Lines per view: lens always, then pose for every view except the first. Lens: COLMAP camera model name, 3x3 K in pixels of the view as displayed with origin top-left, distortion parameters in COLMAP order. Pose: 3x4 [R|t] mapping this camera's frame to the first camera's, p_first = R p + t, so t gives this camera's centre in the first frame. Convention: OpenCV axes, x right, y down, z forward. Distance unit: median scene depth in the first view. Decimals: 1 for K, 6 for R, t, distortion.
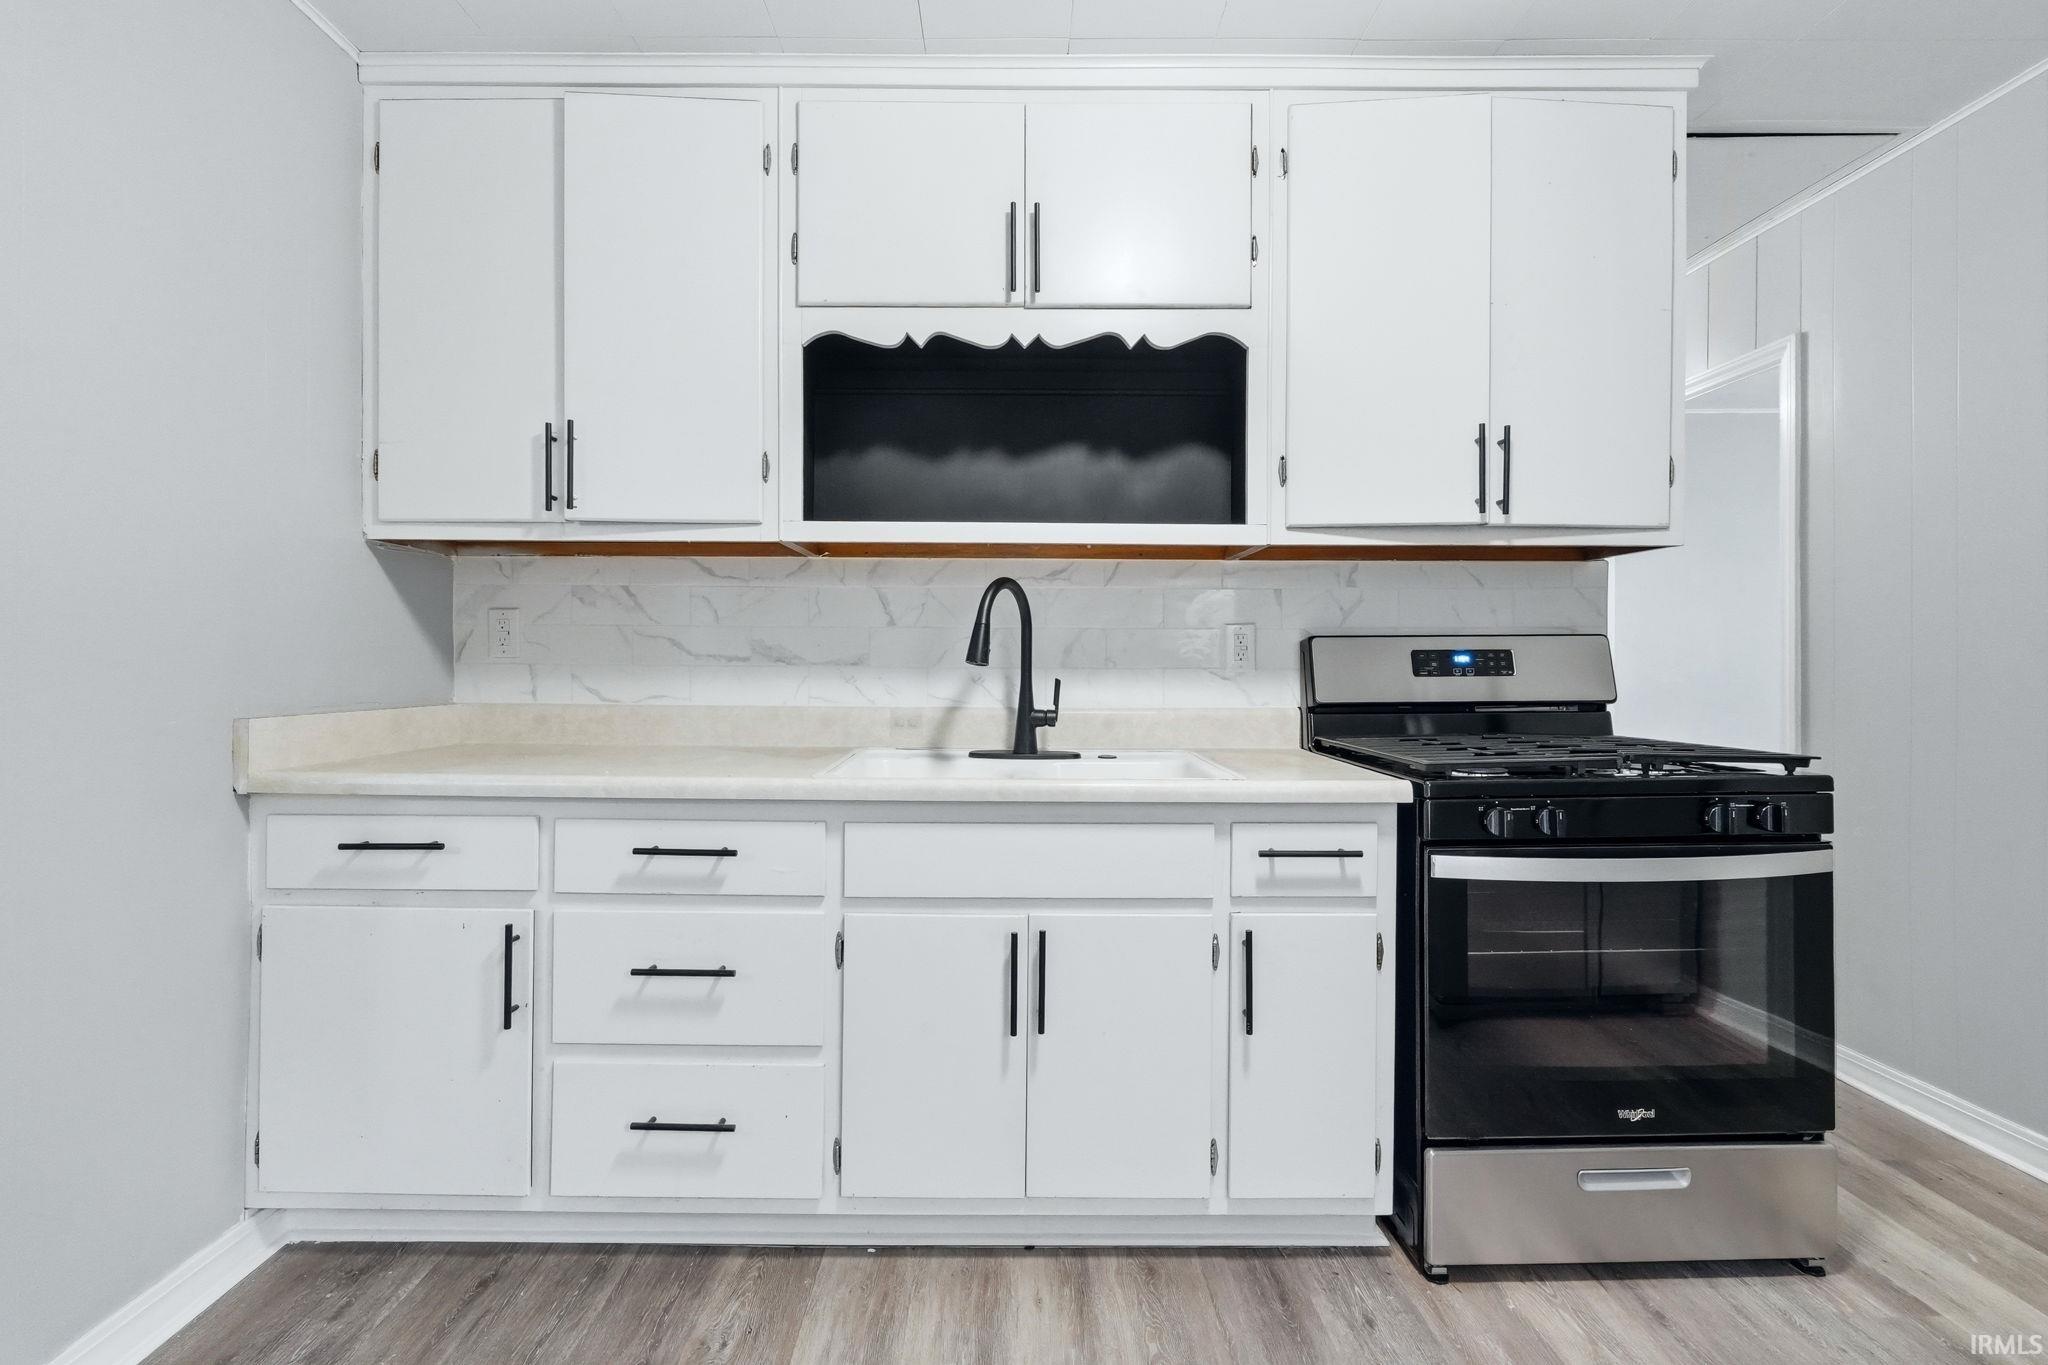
lens RADIAL K [[872.0, 0, 1021.2], [0, 872.0, 665.0], [0, 0, 1]] dist [-0.001561, 0.000490]
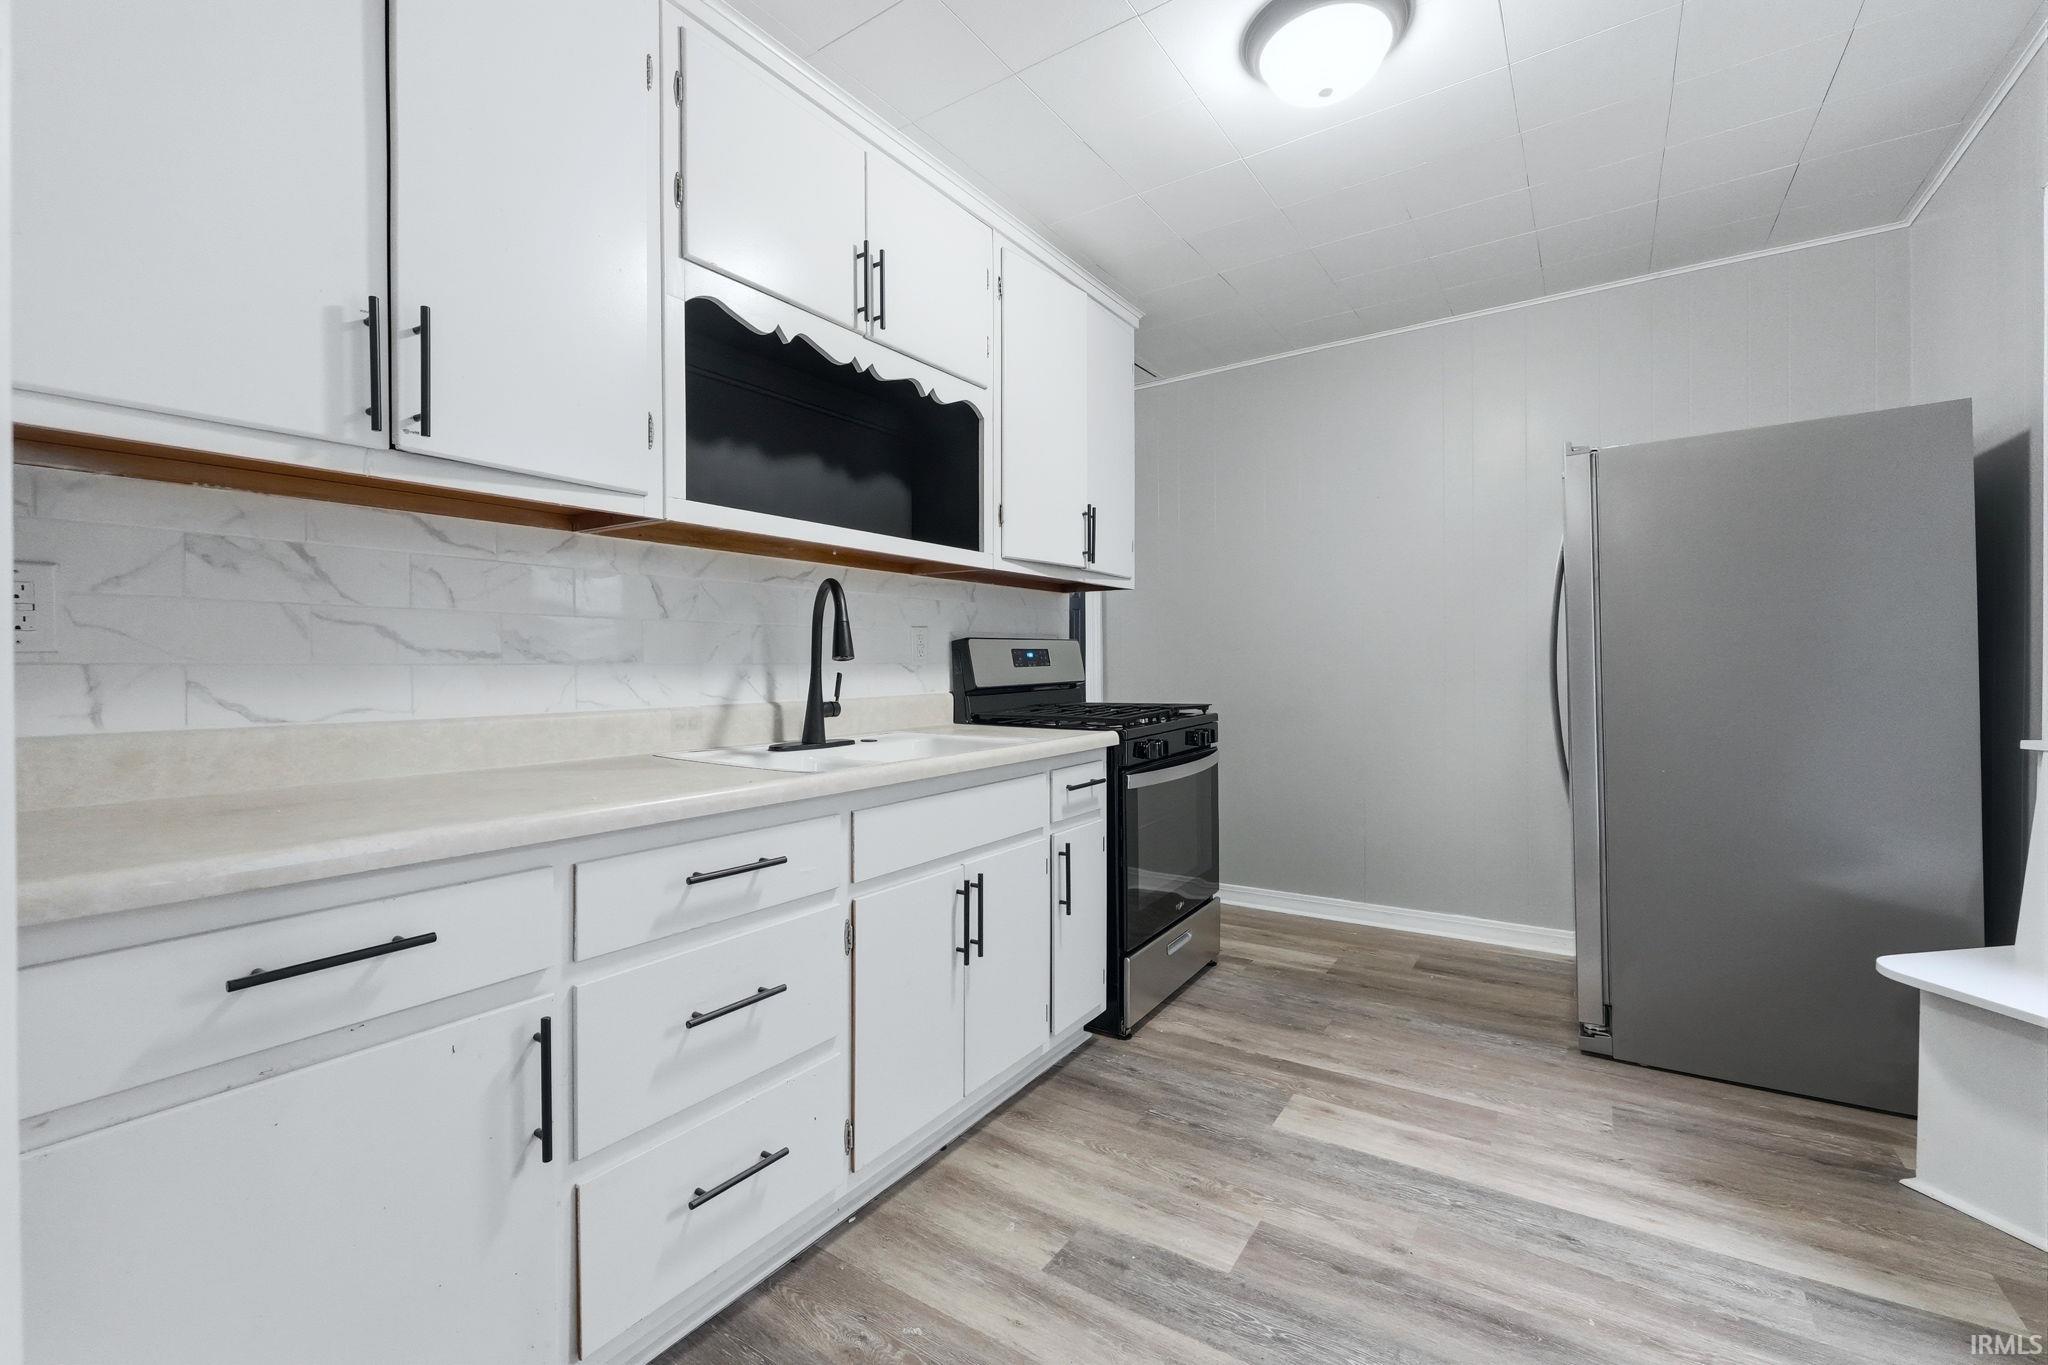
lens RADIAL K [[844.2, 0, 1022.0], [0, 844.2, 673.3], [0, 0, 1]] dist [-0.002409, 0.000003]
pose [[0.570873, -0.017497, 0.820852, -0.793974], [0.009685, 0.999847, 0.014576, 0.003439], [-0.820981, -0.000371, 0.570955, 0.232260]]
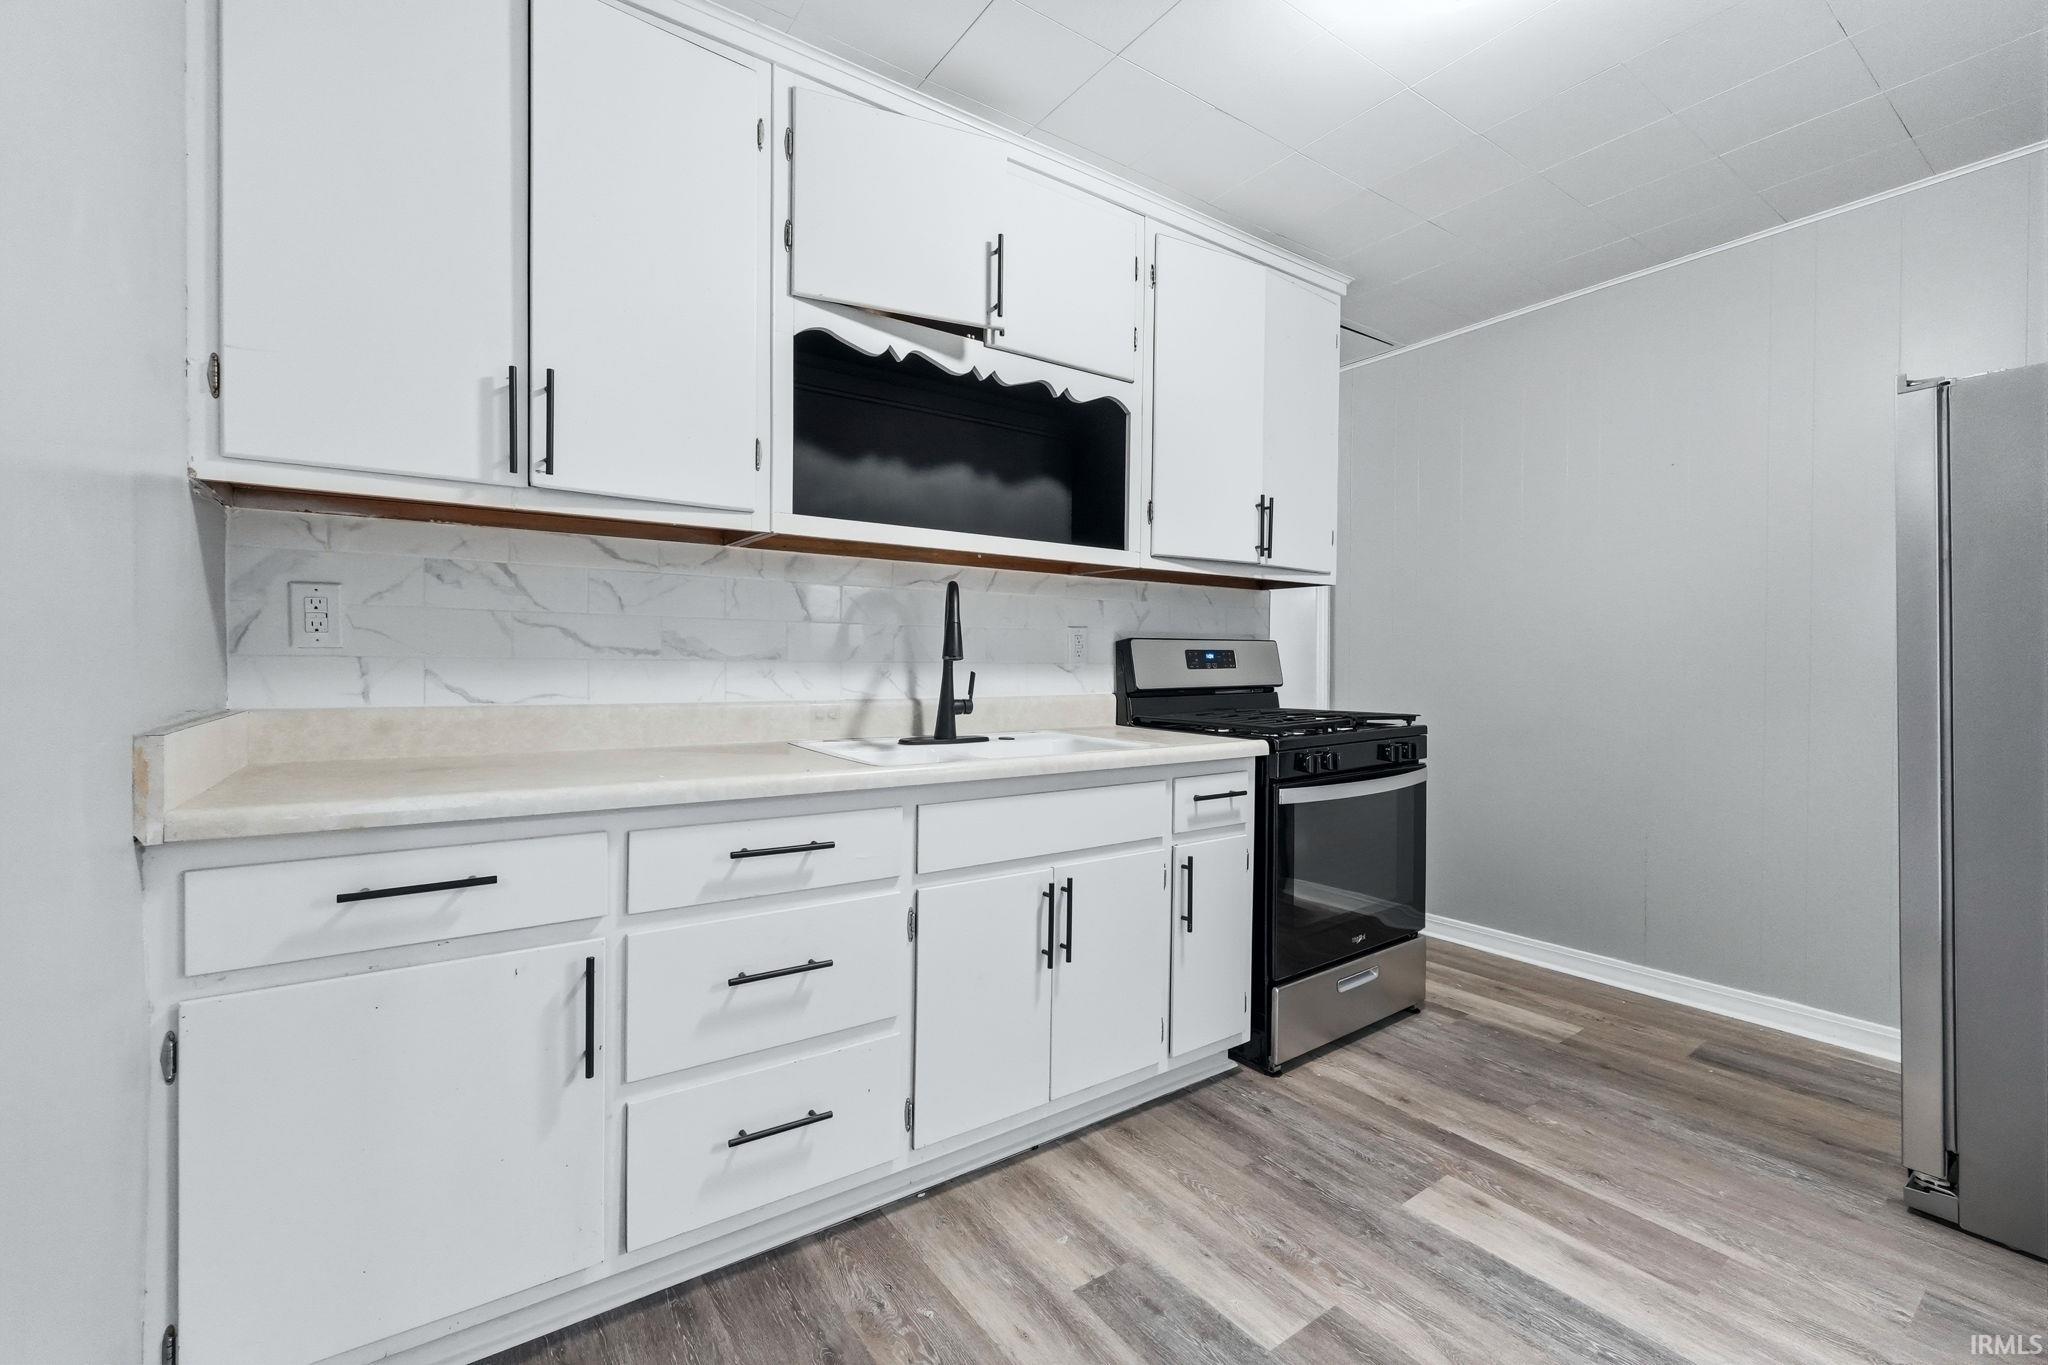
lens RADIAL K [[848.6, 0, 1026.2], [0, 848.6, 675.1], [0, 0, 1]] dist [-0.000776, 0.000578]
pose [[0.823222, -0.006996, 0.567676, -0.602385], [-0.003233, 0.999850, 0.017010, 0.000880], [-0.567710, -0.015839, 0.823076, 0.054085]]
